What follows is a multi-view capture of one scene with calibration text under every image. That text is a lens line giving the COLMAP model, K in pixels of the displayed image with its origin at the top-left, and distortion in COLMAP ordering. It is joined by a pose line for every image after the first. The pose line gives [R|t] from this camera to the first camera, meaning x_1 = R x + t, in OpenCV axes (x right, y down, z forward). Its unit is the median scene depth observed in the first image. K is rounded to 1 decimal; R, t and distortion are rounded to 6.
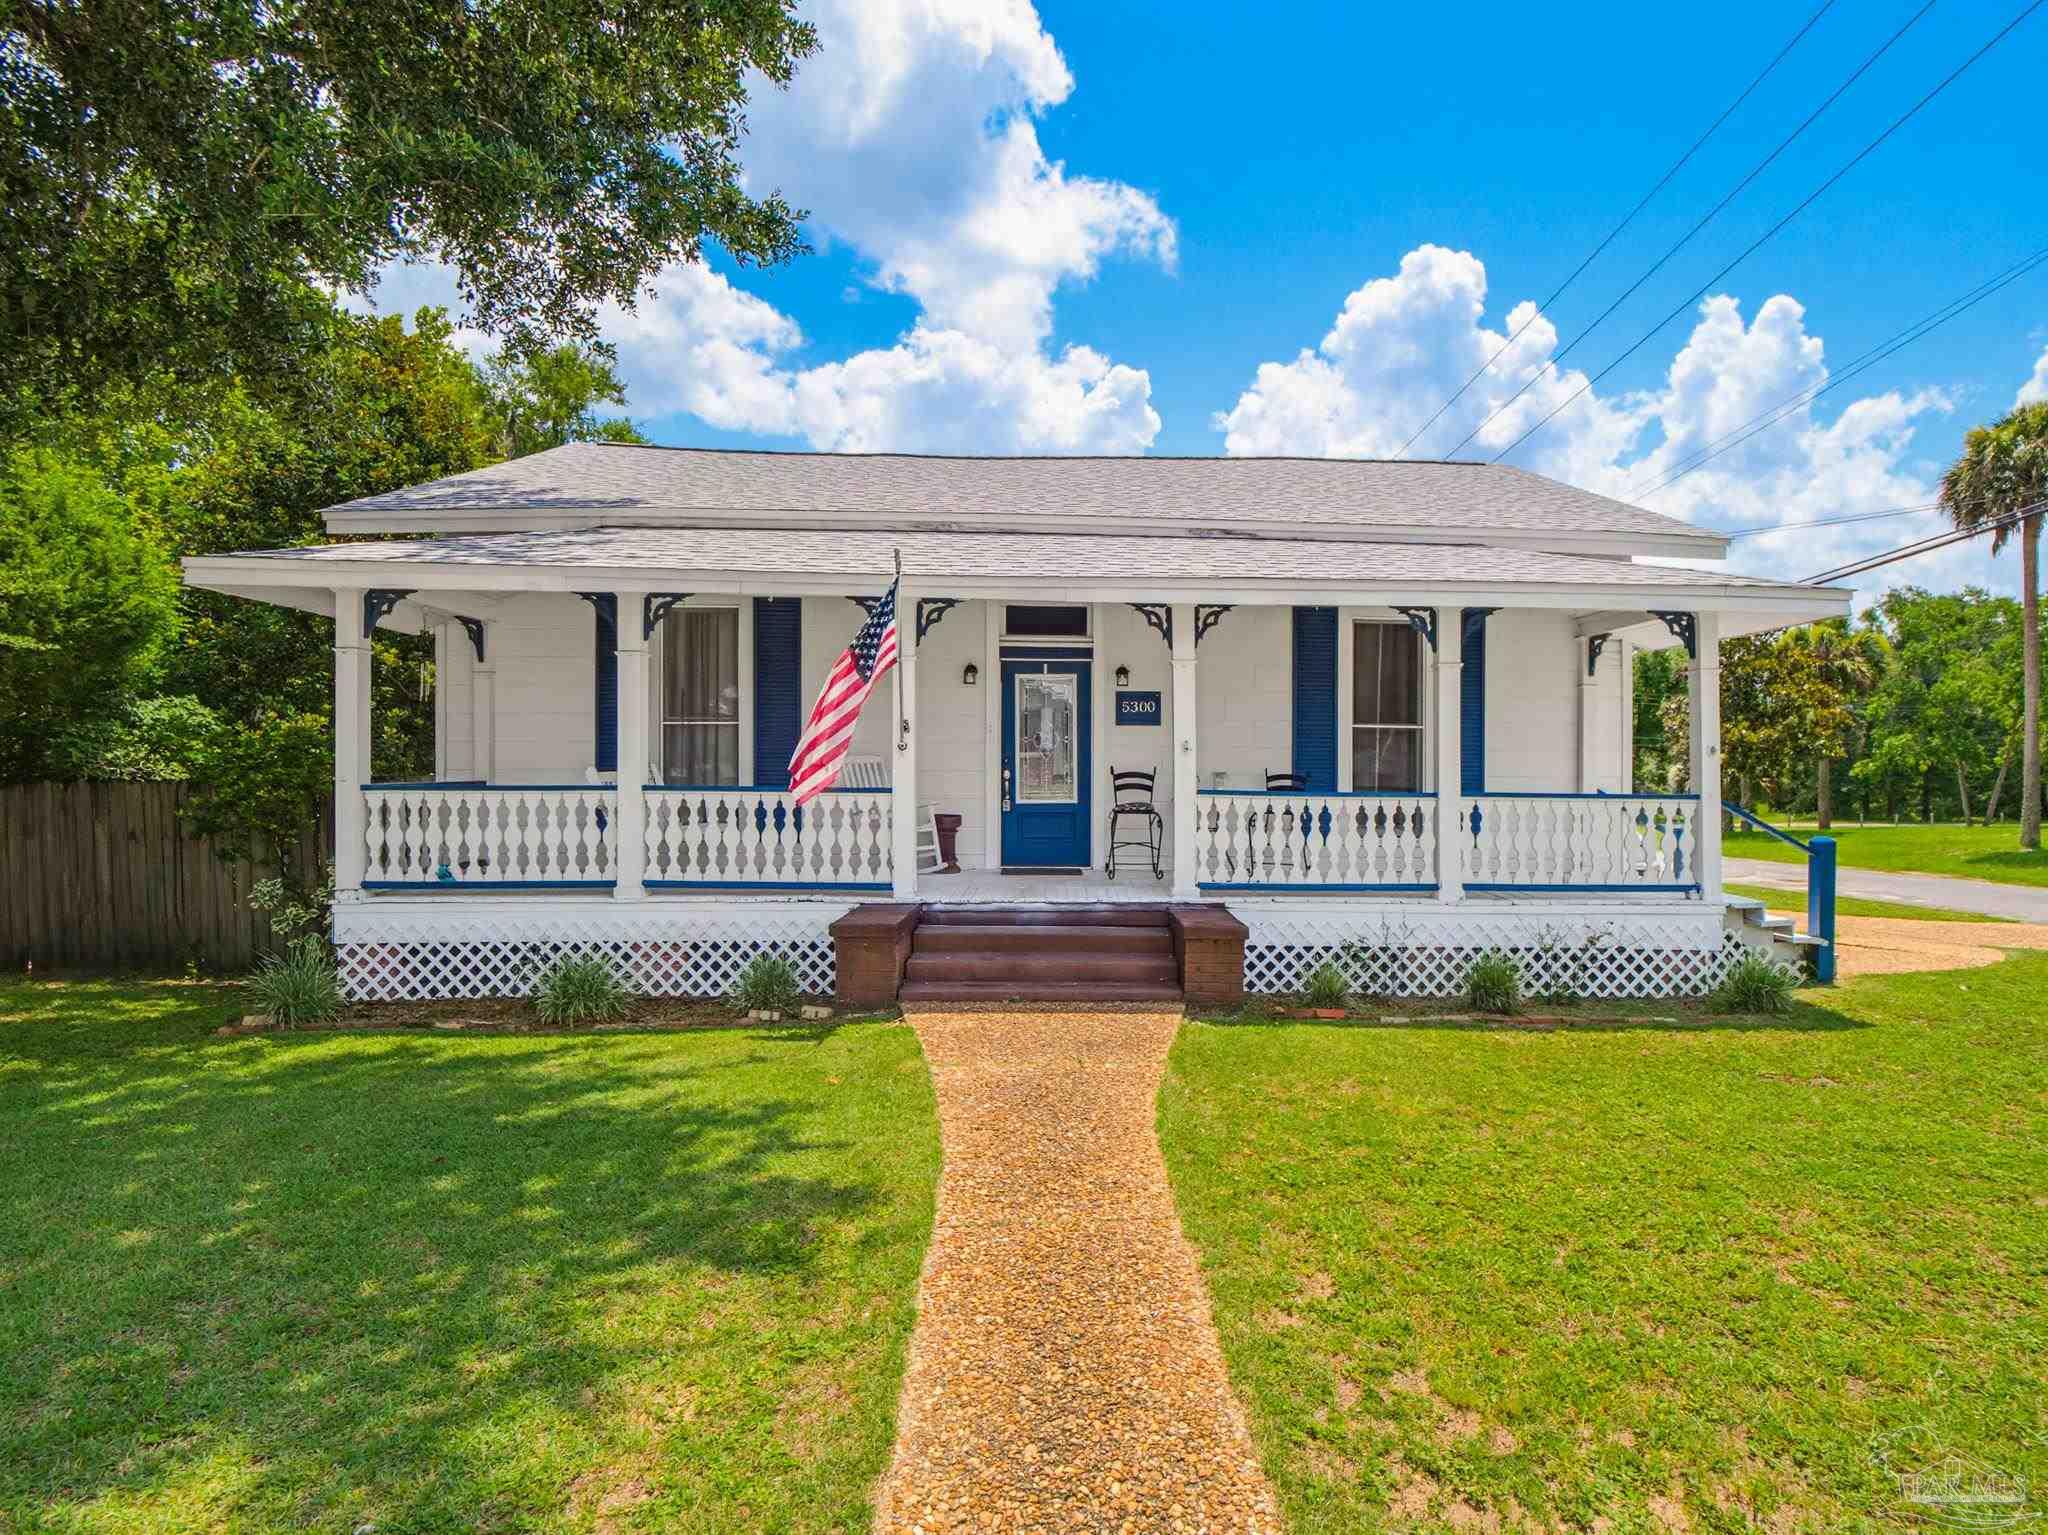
lens RADIAL K [[1038.9, 0, 1024.0], [0, 1038.9, 767.5], [0, 0, 1]] dist [-0.000721, -0.000289]
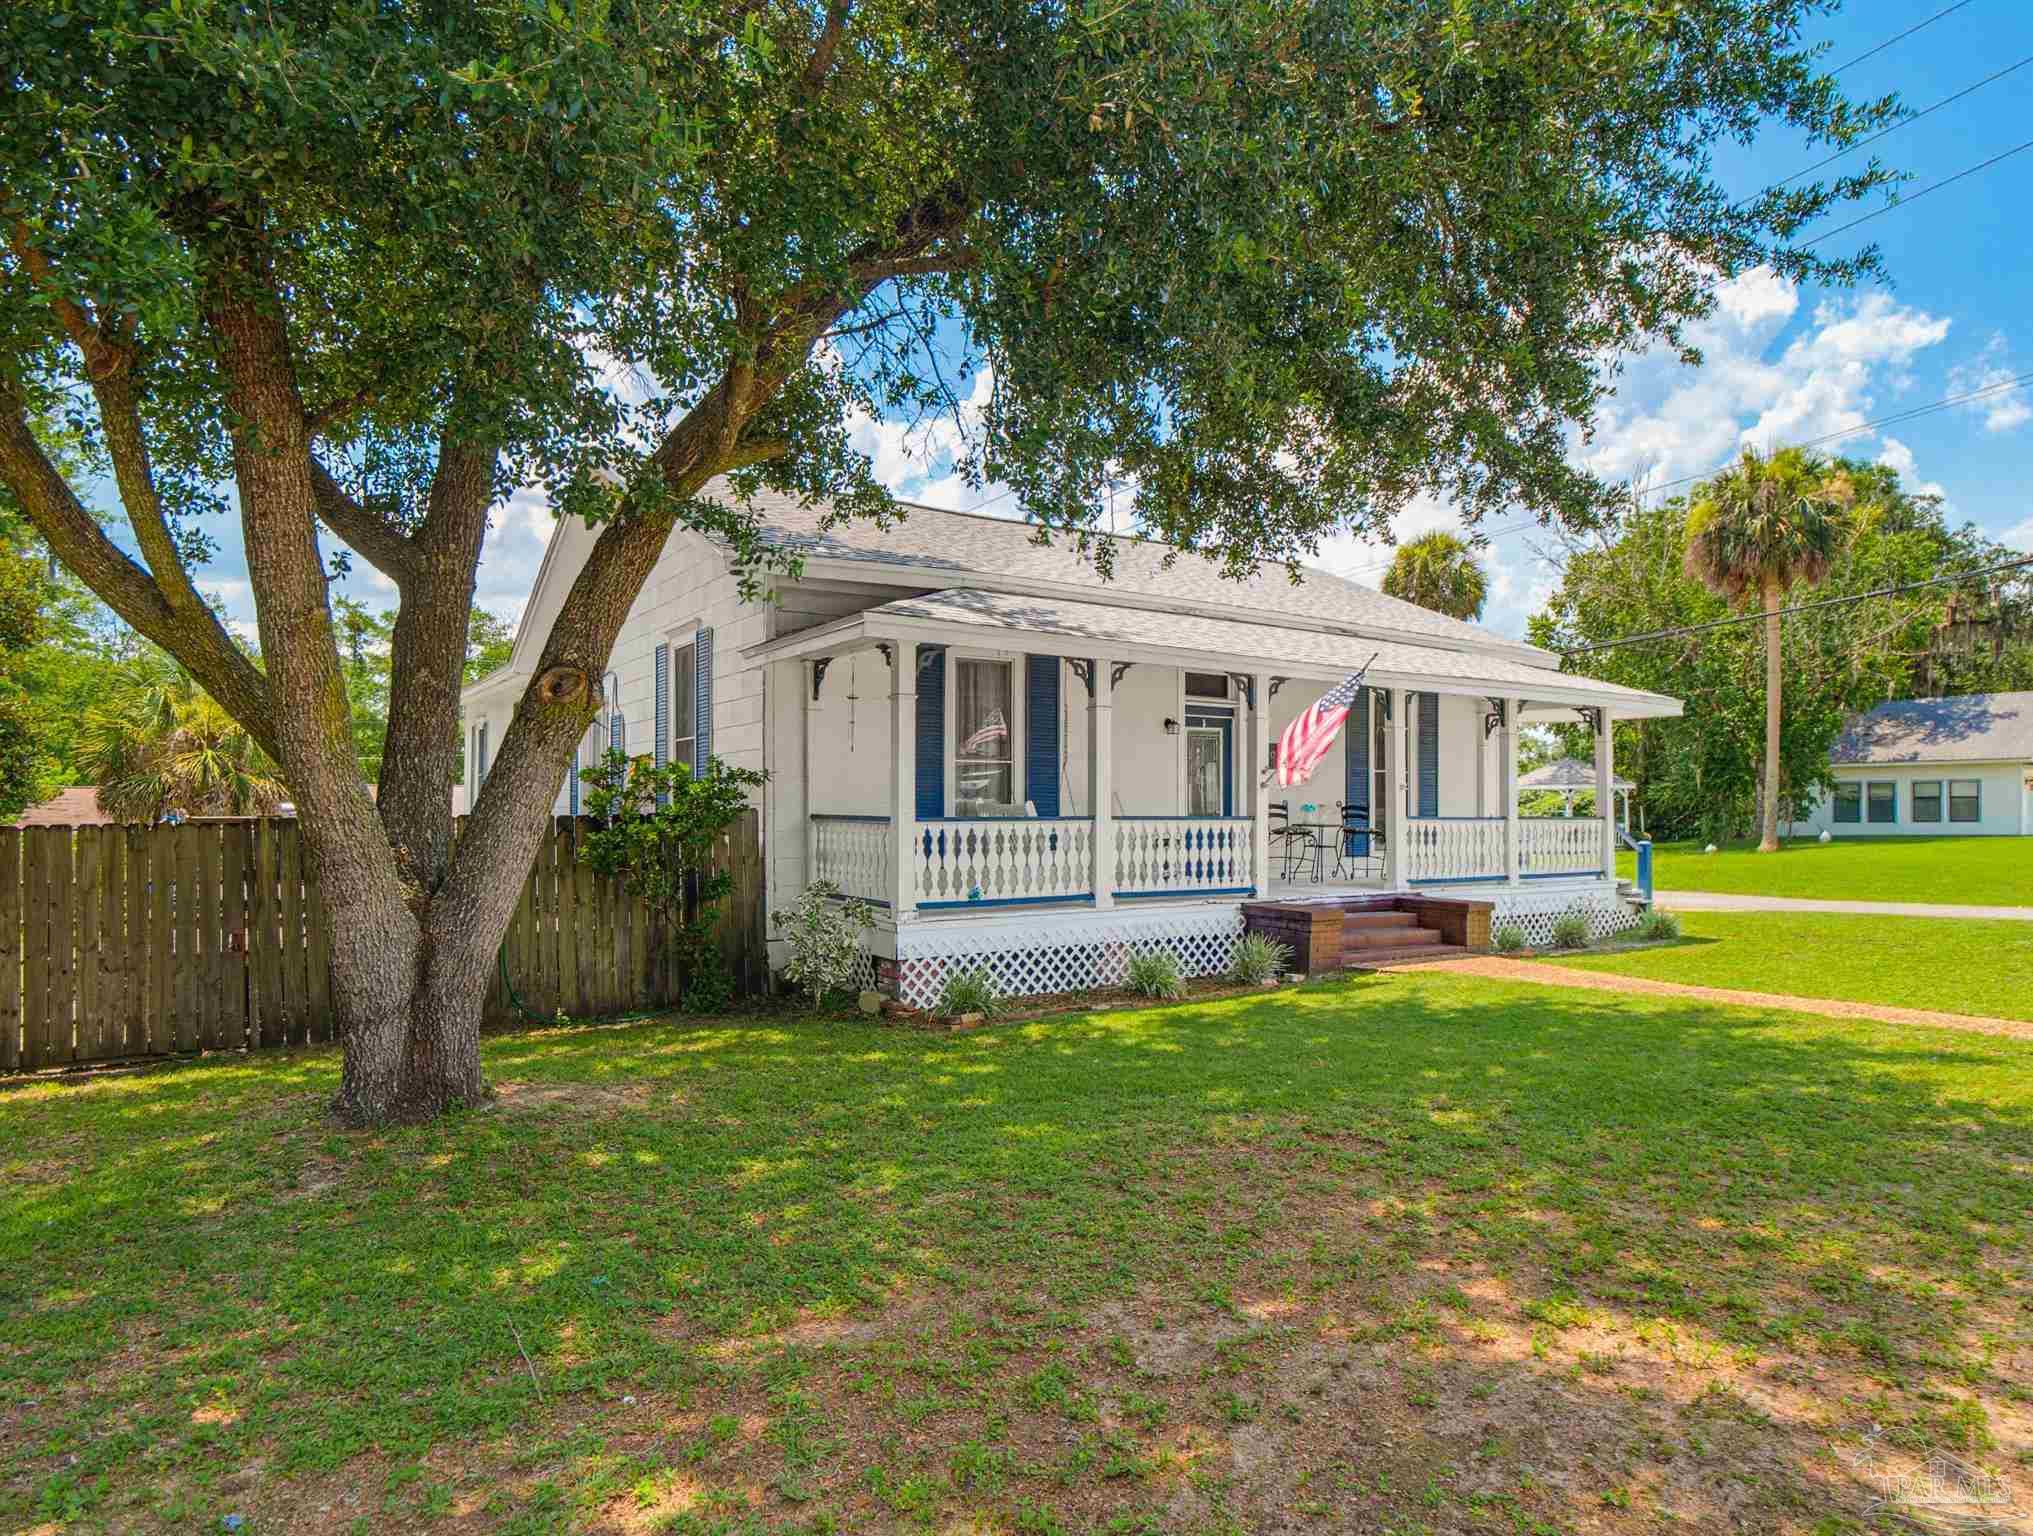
lens RADIAL K [[1086.7, 0, 1013.9], [0, 1086.7, 846.1], [0, 0, 1]] dist [0.083468, -0.000078]
pose [[0.864606, -0.020485, 0.502034, -1.102118], [-0.005265, 0.998744, 0.049820, -0.011374], [-0.502424, -0.045718, 0.863412, -0.065094]]
